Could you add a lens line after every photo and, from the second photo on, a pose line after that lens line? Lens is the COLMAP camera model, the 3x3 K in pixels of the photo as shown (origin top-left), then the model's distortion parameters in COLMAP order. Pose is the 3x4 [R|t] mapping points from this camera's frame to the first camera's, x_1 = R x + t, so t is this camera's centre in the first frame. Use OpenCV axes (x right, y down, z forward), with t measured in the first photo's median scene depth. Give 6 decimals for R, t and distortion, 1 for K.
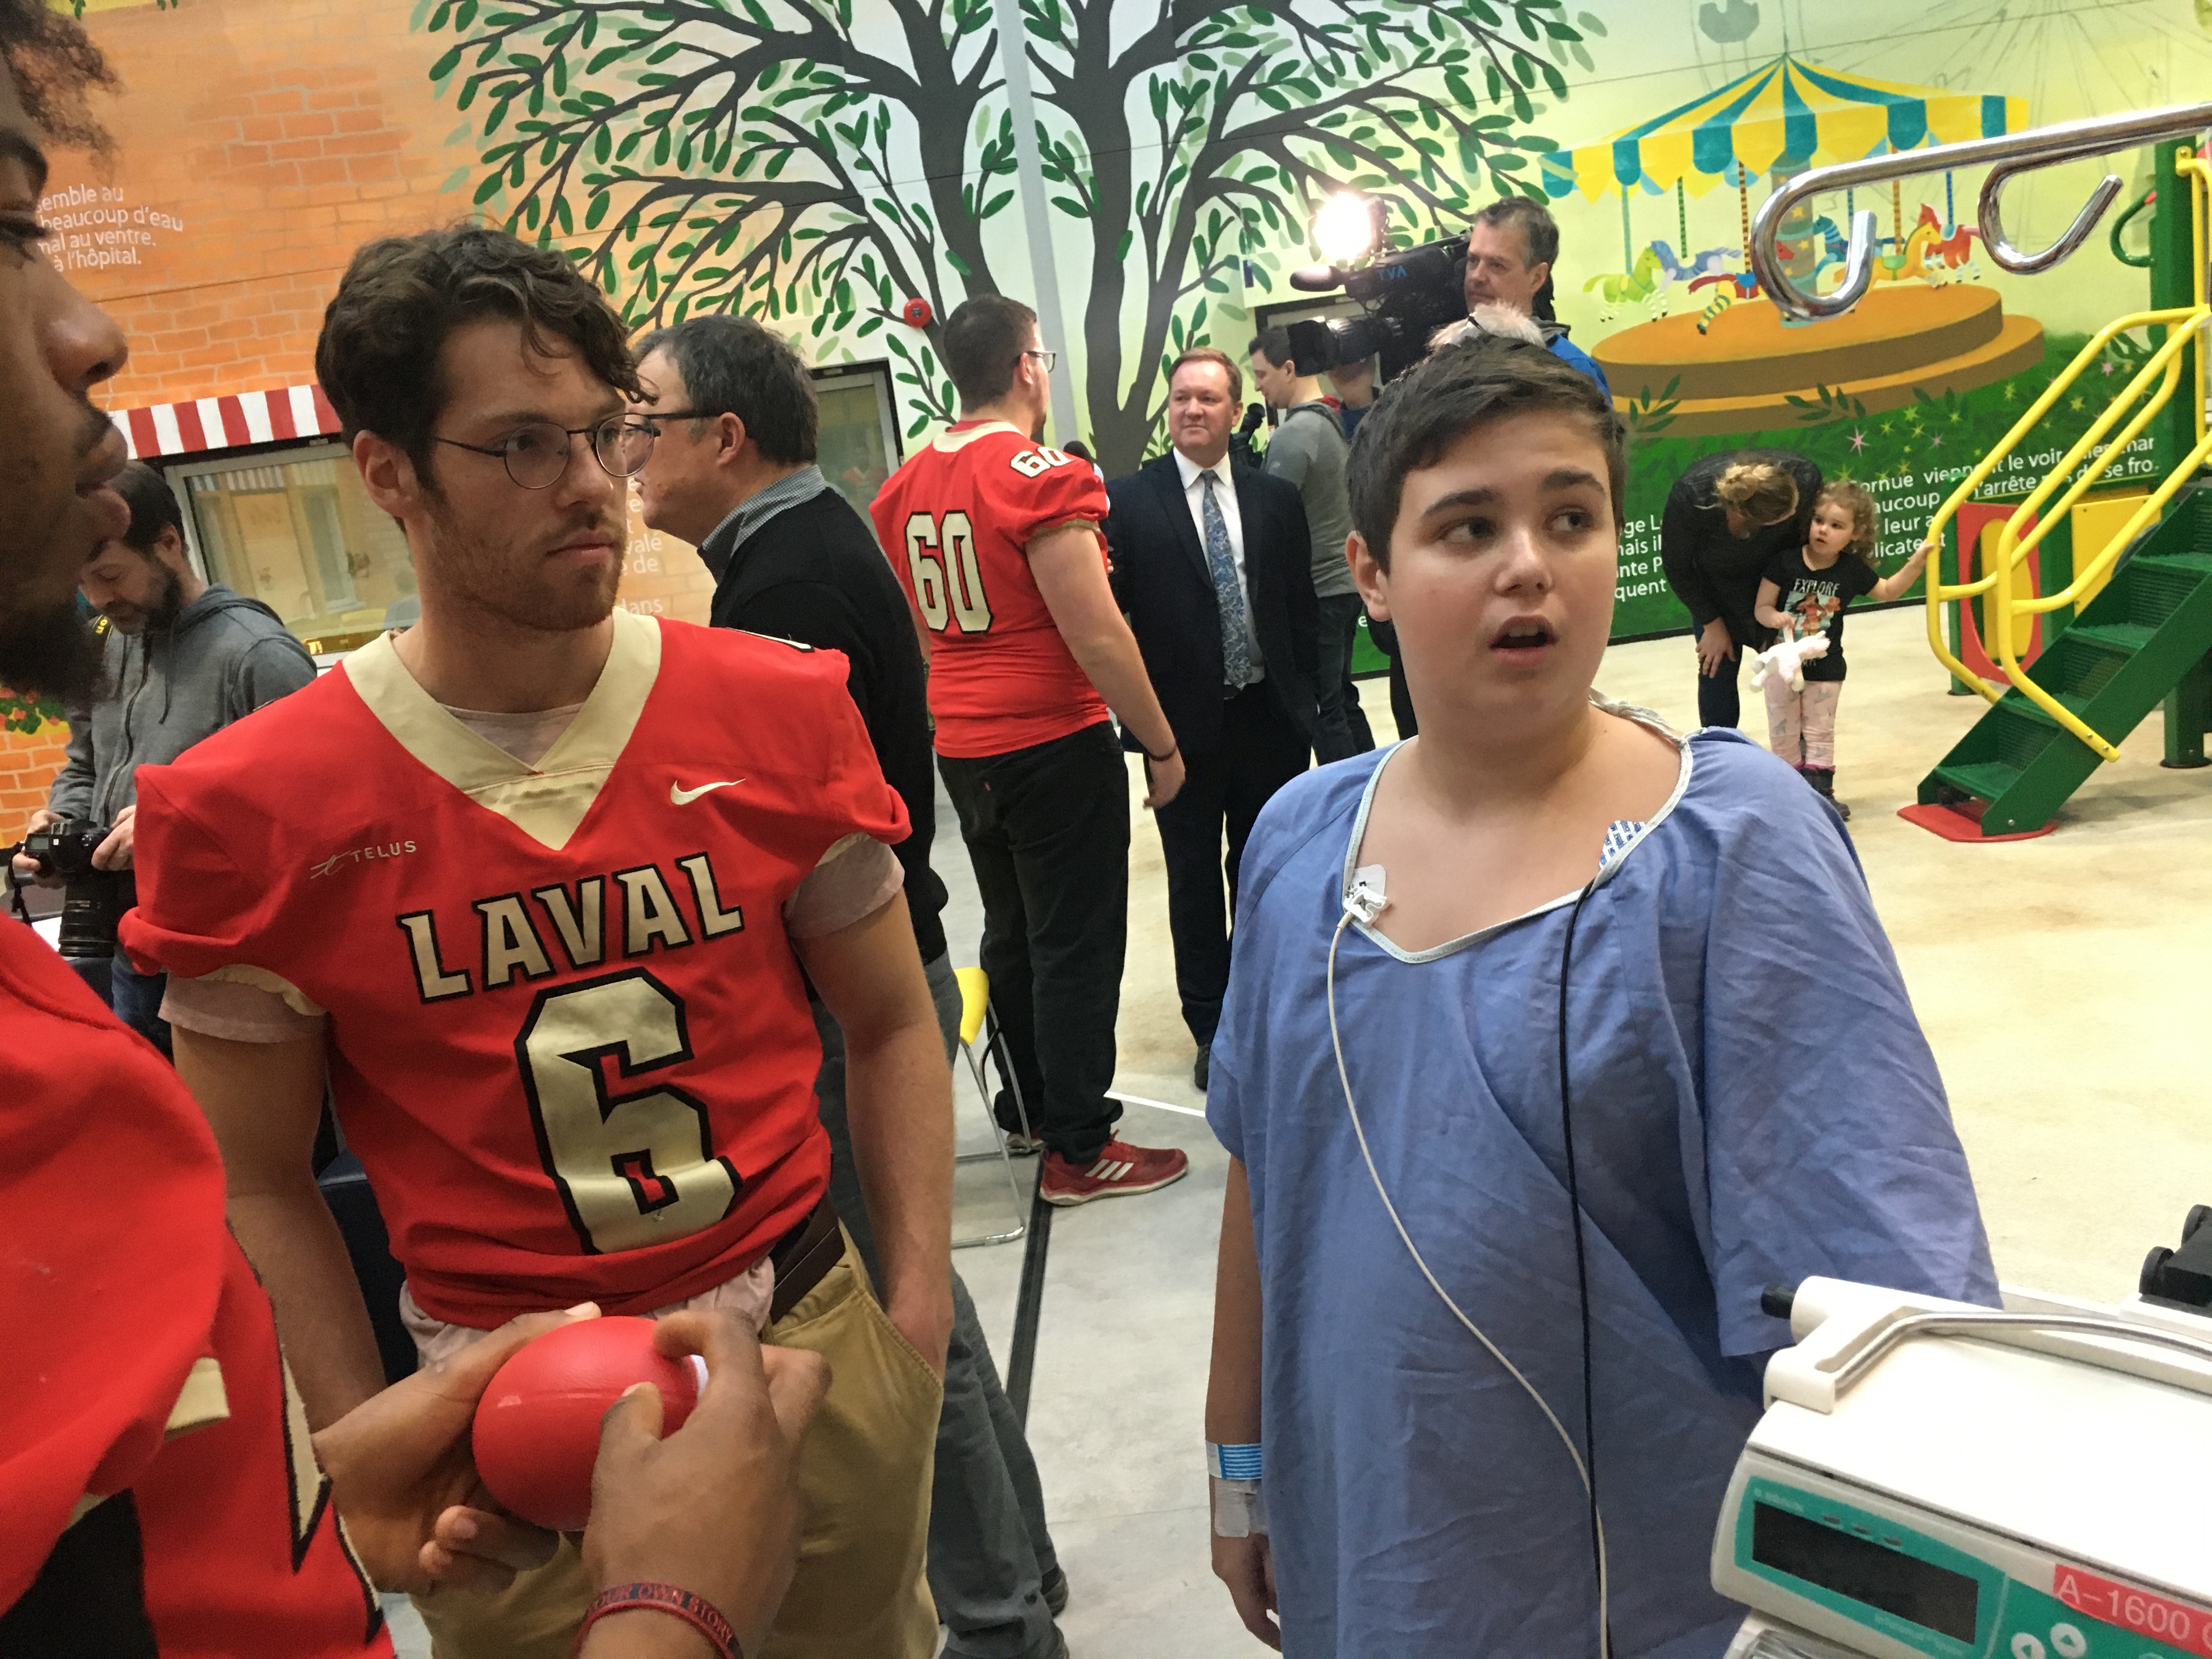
lens RADIAL K [[1887.2, 0, 1108.2], [0, 1887.2, 833.7], [0, 0, 1]] dist [0.059864, -0.084675]
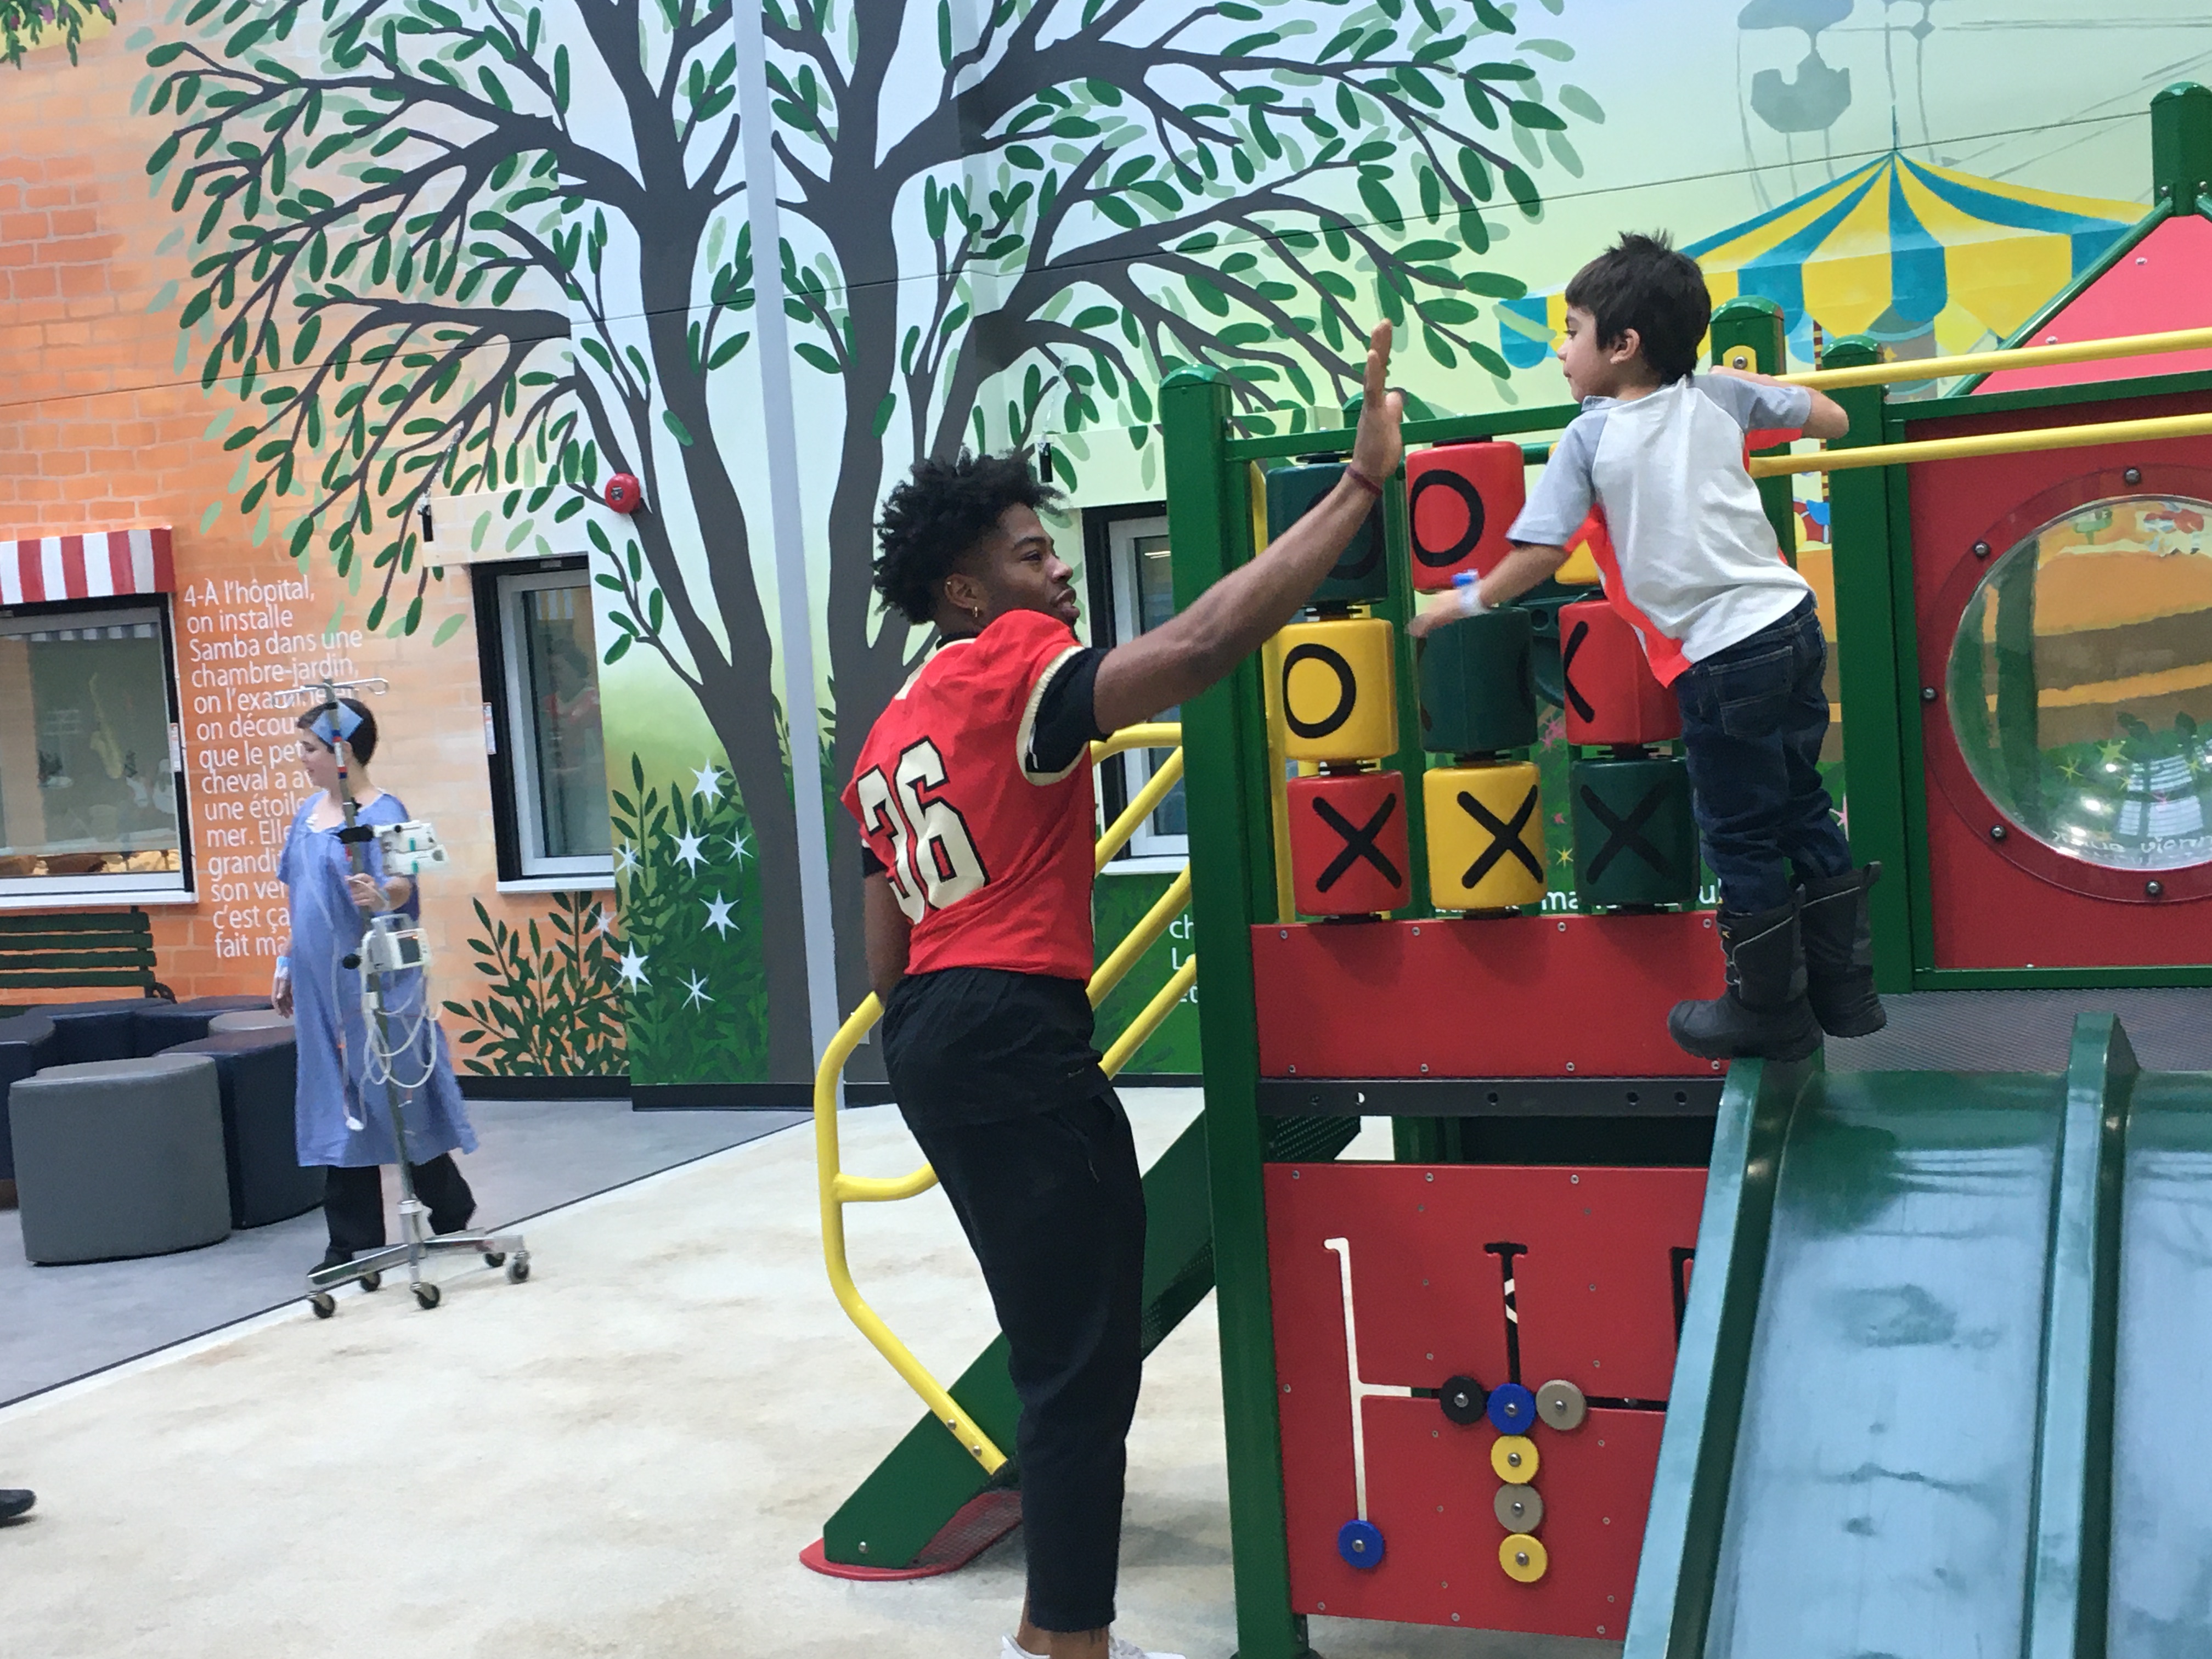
lens RADIAL K [[2820.8, 0, 1106.1], [0, 2820.8, 828.7], [0, 0, 1]] dist [0.036649, 0.000000]
pose [[0.915827, 0.096483, -0.389809, 0.490601], [-0.136016, 0.987860, -0.075051, -0.095693], [0.377836, 0.121754, 0.917832, 0.110603]]
